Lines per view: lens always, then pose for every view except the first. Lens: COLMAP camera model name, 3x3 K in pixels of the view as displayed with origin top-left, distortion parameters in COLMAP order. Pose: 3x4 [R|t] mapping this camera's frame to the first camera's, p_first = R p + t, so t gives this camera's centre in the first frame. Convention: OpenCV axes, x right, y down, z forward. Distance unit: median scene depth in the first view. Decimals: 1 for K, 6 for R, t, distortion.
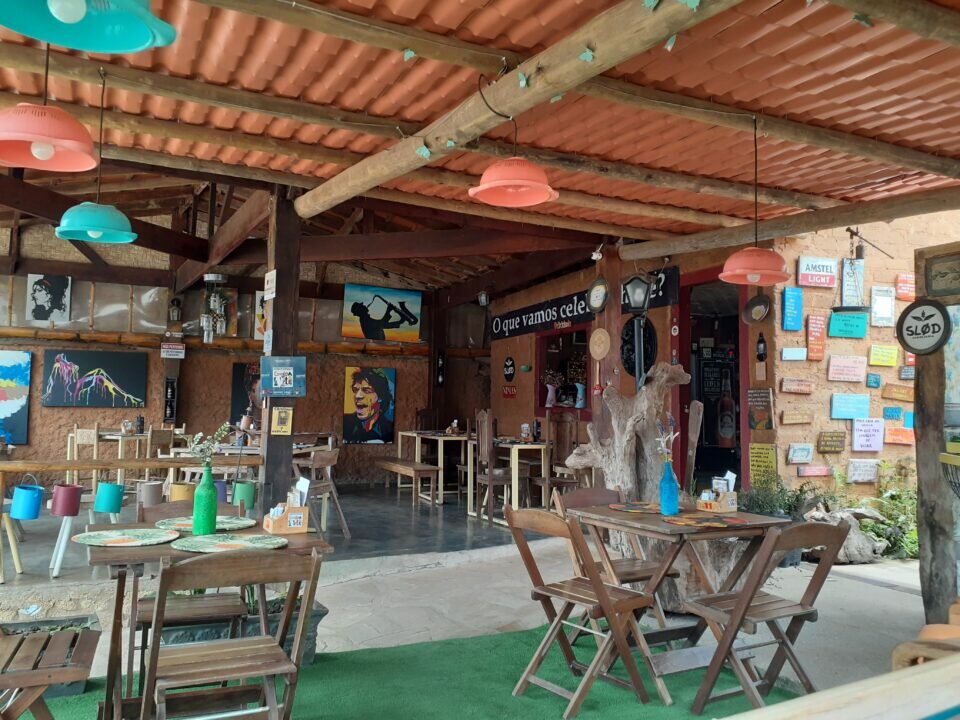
lens RADIAL K [[739.5, 0, 473.9], [0, 739.5, 352.3], [0, 0, 1]] dist [0.025766, -0.042957]
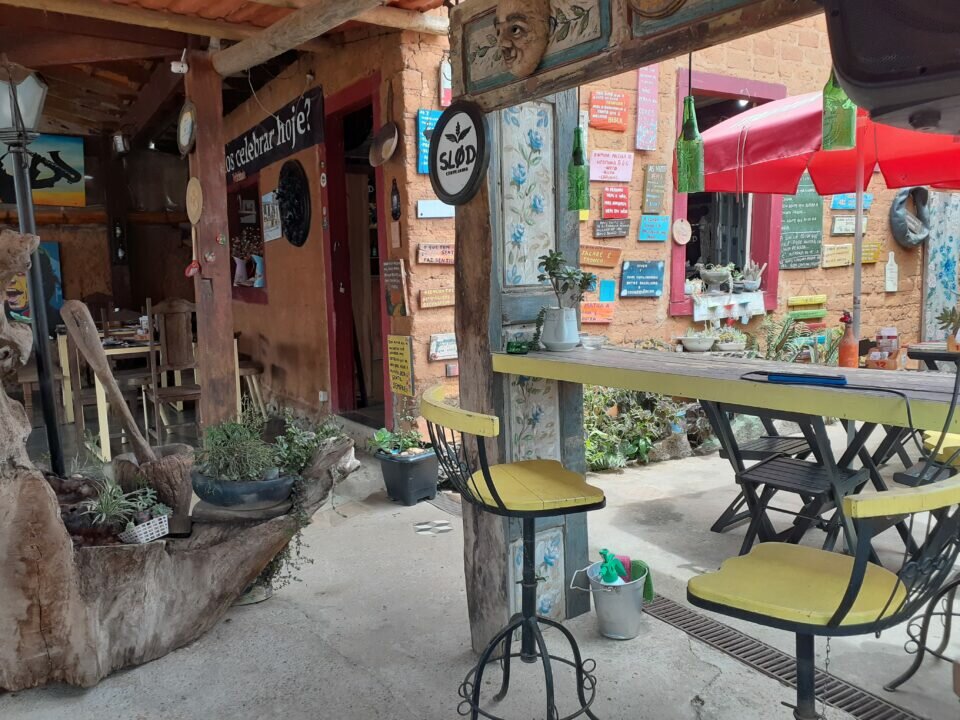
lens RADIAL K [[739.5, 0, 477.9], [0, 739.5, 360.3], [0, 0, 1]] dist [0.025766, -0.042957]
pose [[0.984305, -0.062408, 0.165070, 0.346600], [0.029046, 0.979918, 0.197276, 0.006228], [-0.174067, -0.189385, 0.966351, 0.286736]]
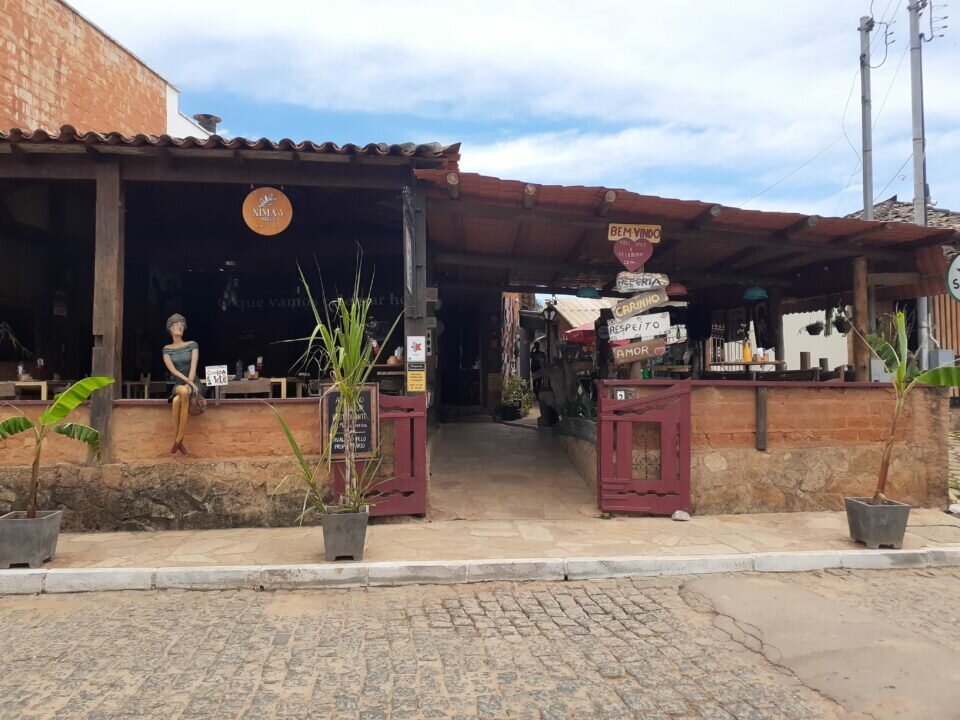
lens RADIAL K [[739.5, 0, 478.2], [0, 739.5, 358.1], [0, 0, 1]] dist [0.025766, -0.042957]
pose [[0.475720, 0.009634, 0.879544, -1.736399], [-0.047801, 0.998746, 0.014914, 0.040609], [-0.878297, -0.049138, 0.475584, -0.066769]]
